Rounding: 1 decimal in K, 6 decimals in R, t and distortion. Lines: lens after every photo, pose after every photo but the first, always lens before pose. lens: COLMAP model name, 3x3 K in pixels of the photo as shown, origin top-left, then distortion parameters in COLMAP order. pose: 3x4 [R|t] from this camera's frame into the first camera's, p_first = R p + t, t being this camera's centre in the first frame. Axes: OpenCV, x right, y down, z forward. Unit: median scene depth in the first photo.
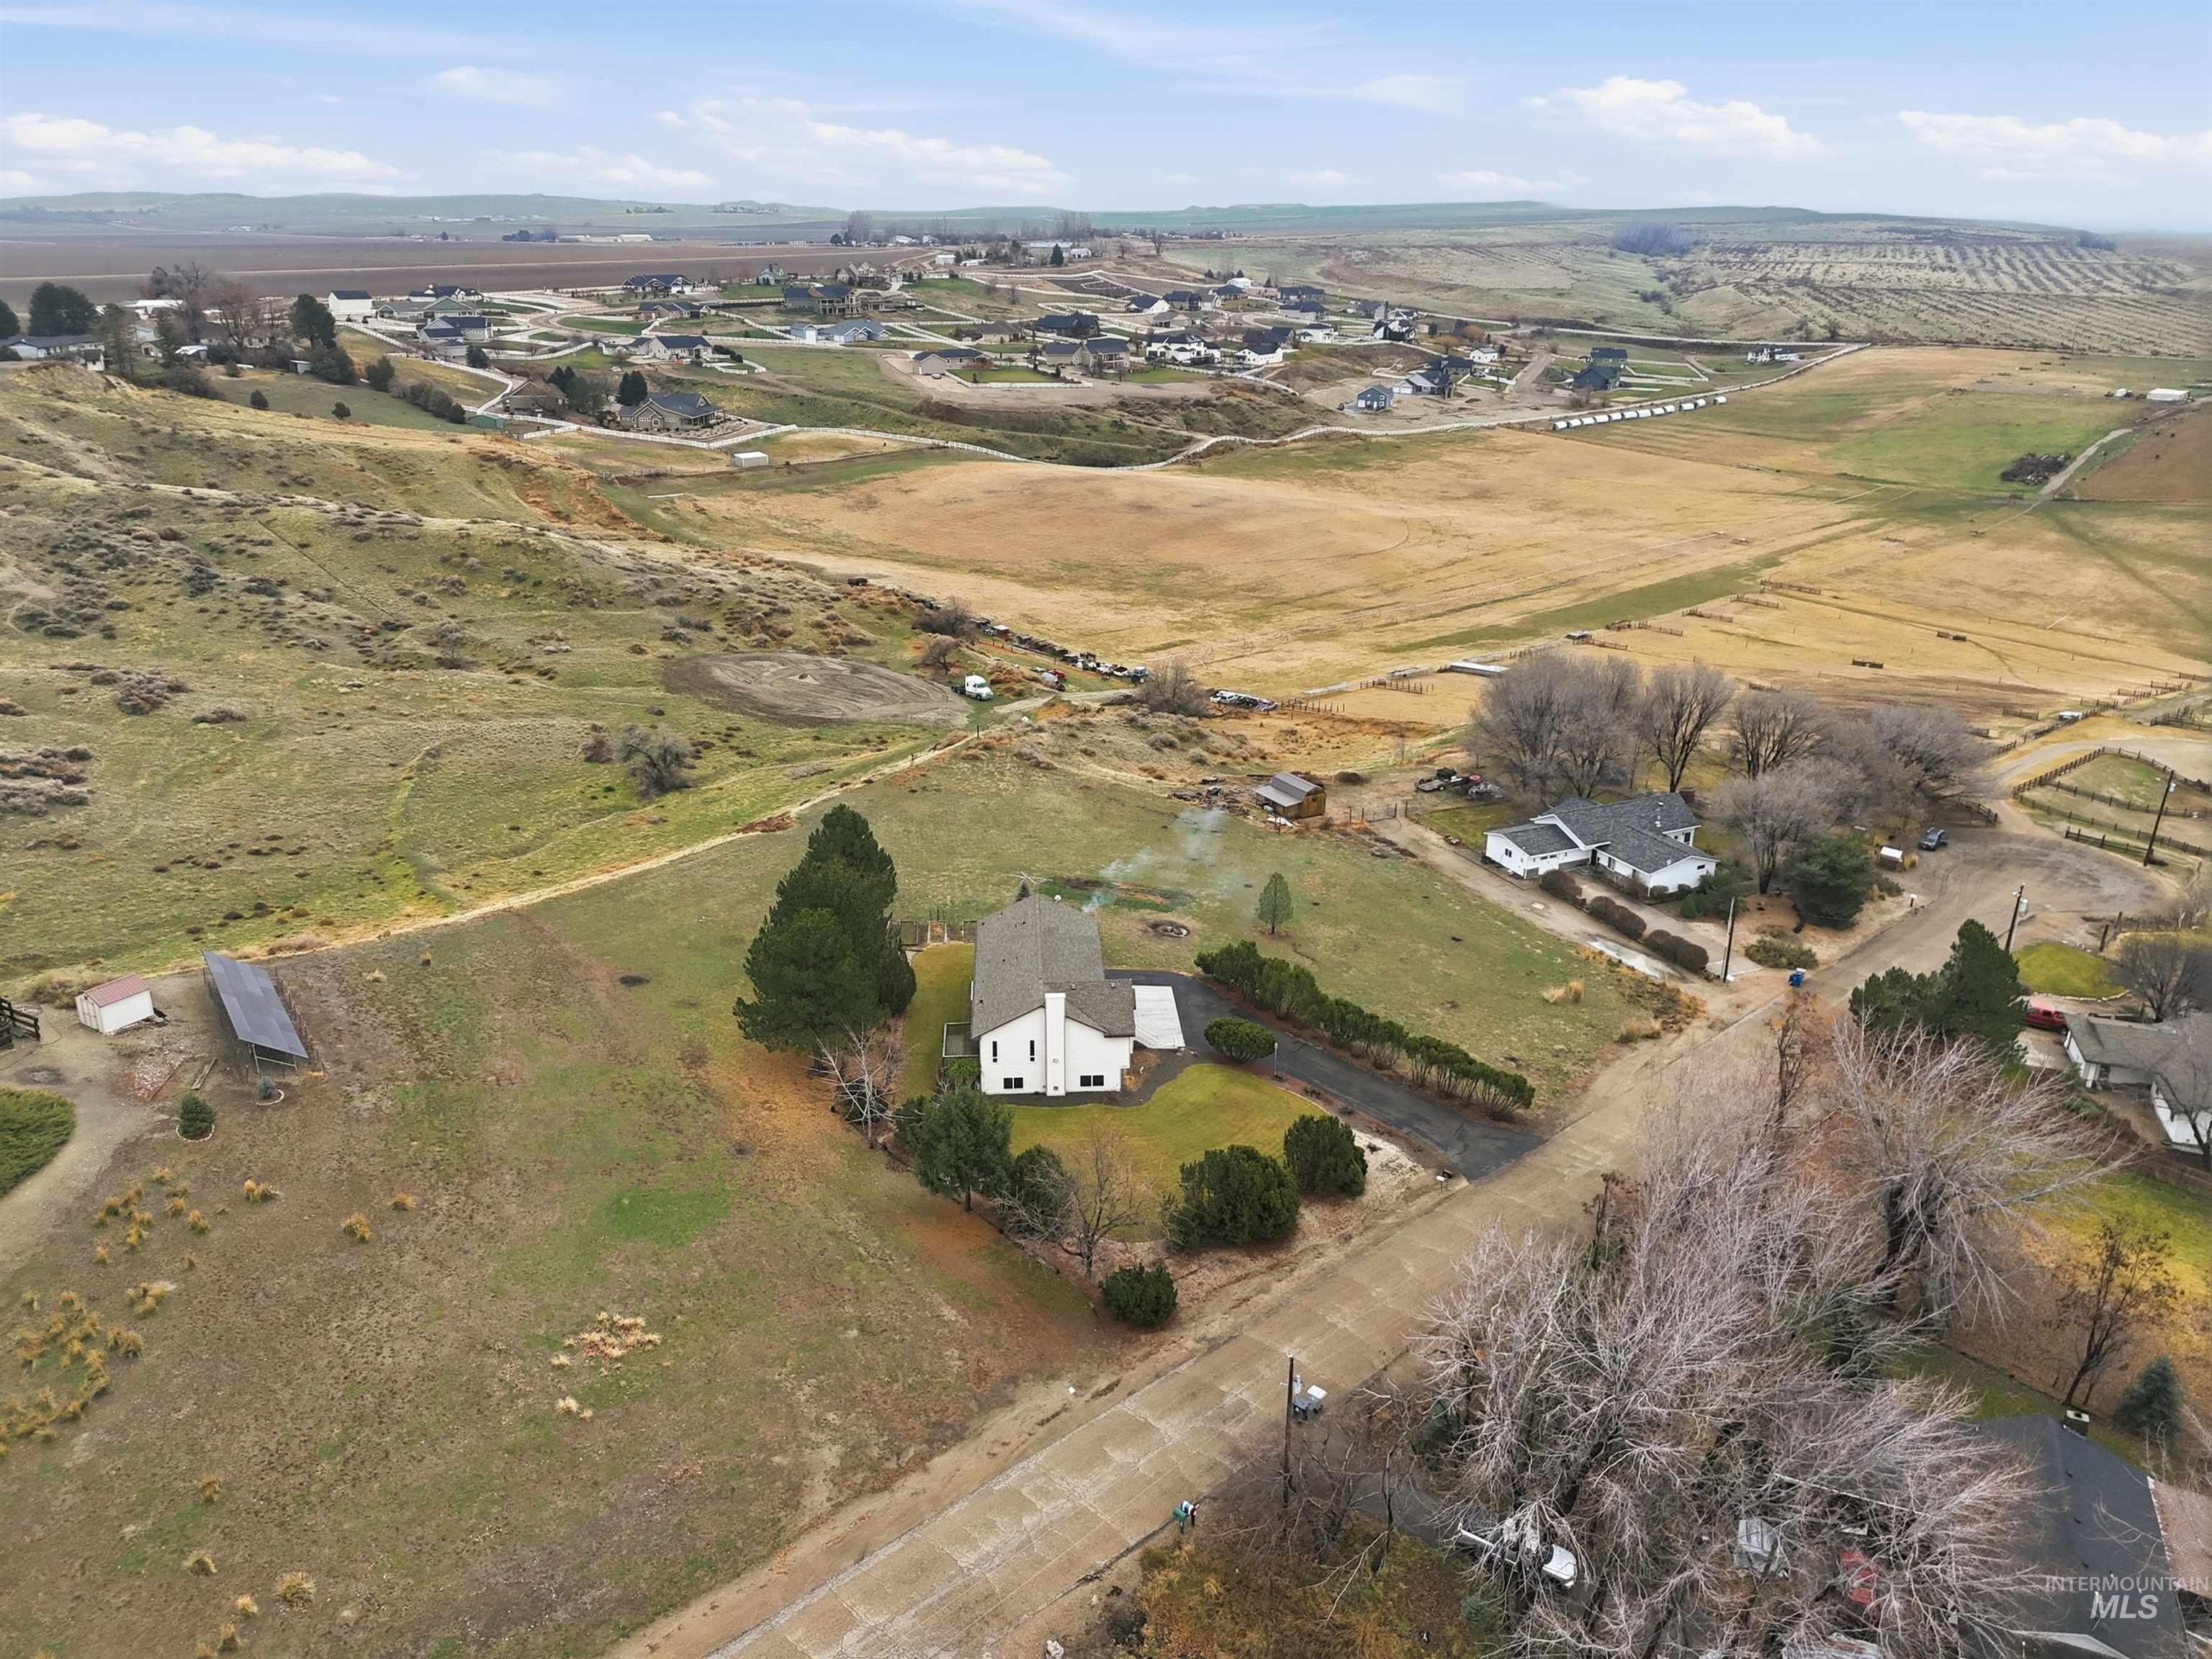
lens RADIAL K [[1609.6, 0, 1106.0], [0, 1609.6, 829.5], [0, 0, 1]] dist [0.097190, -0.002155]
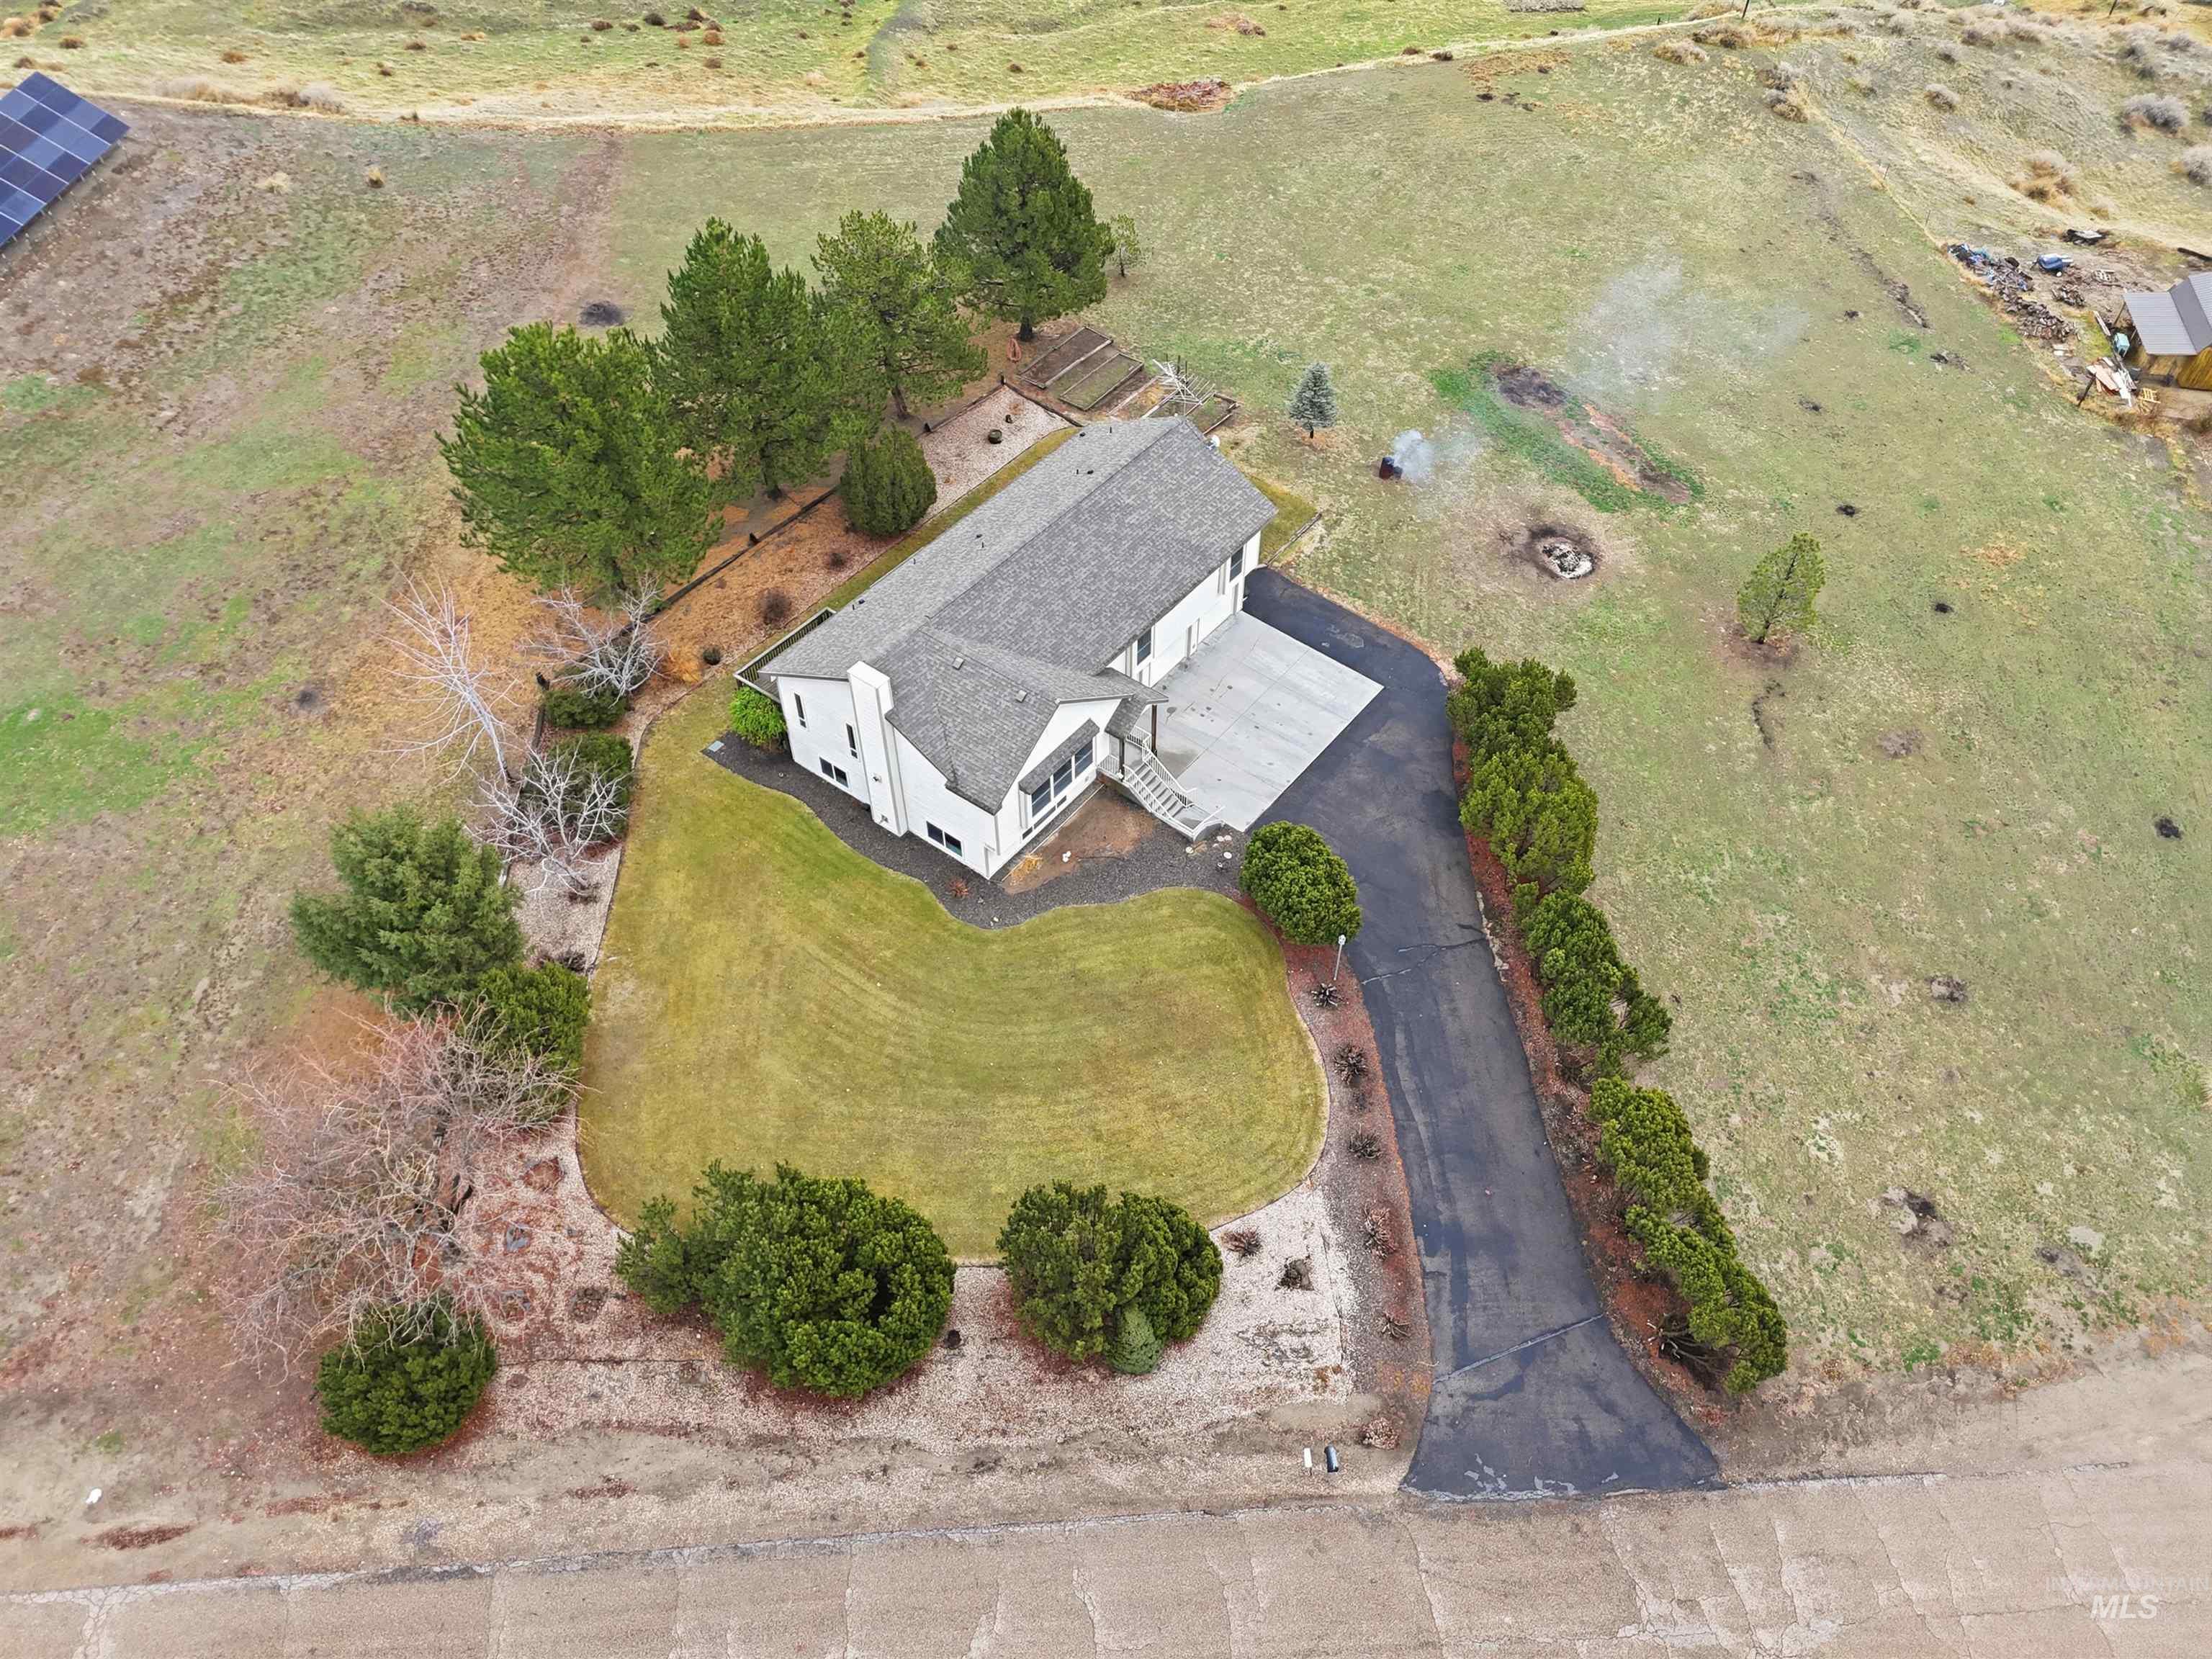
lens RADIAL K [[1620.5, 0, 1108.0], [0, 1620.5, 829.2], [0, 0, 1]] dist [0.073401, -0.058432]
pose [[0.753174, 0.485118, -0.444286, 0.194216], [-0.226854, 0.825503, 0.516799, -0.094867], [0.617468, -0.288452, 0.731798, 0.486616]]
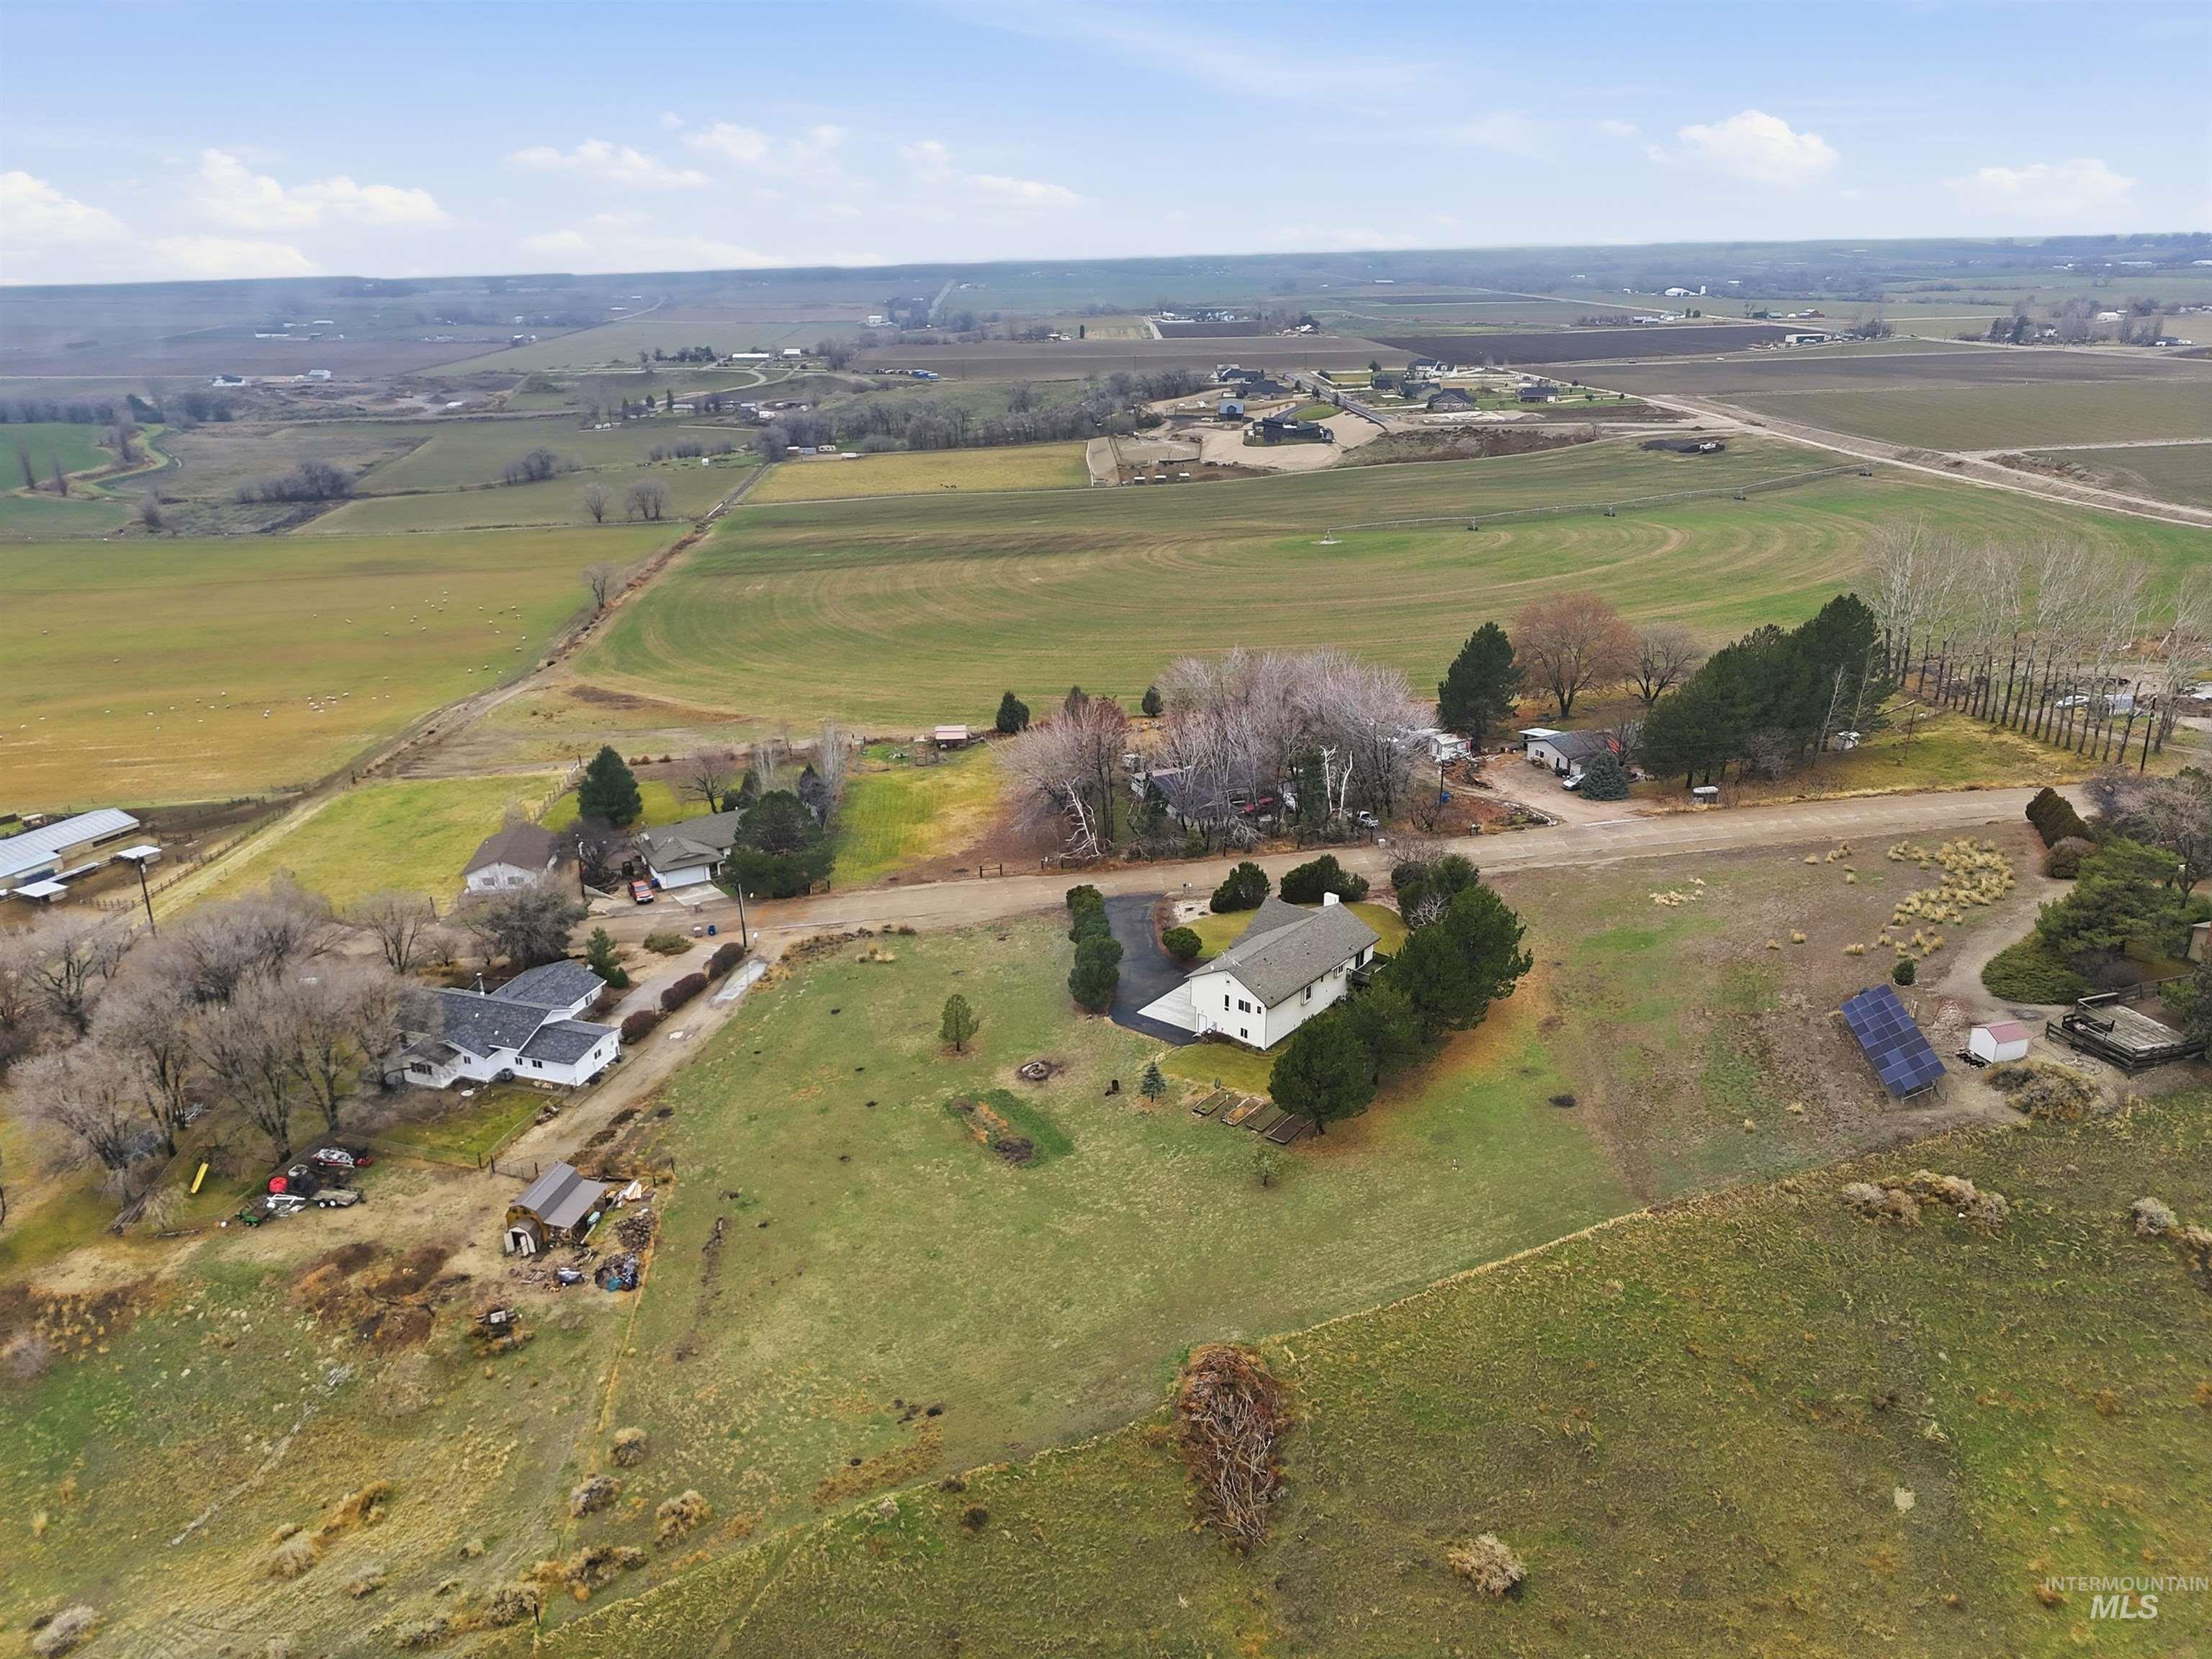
lens RADIAL K [[1620.5, 0, 1108.0], [0, 1620.5, 829.2], [0, 0, 1]] dist [0.073401, -0.058432]
pose [[-0.732741, -0.250067, 0.632896, -0.584303], [0.239274, 0.775974, 0.583620, -0.622601], [-0.637055, 0.579078, -0.508753, 1.344425]]
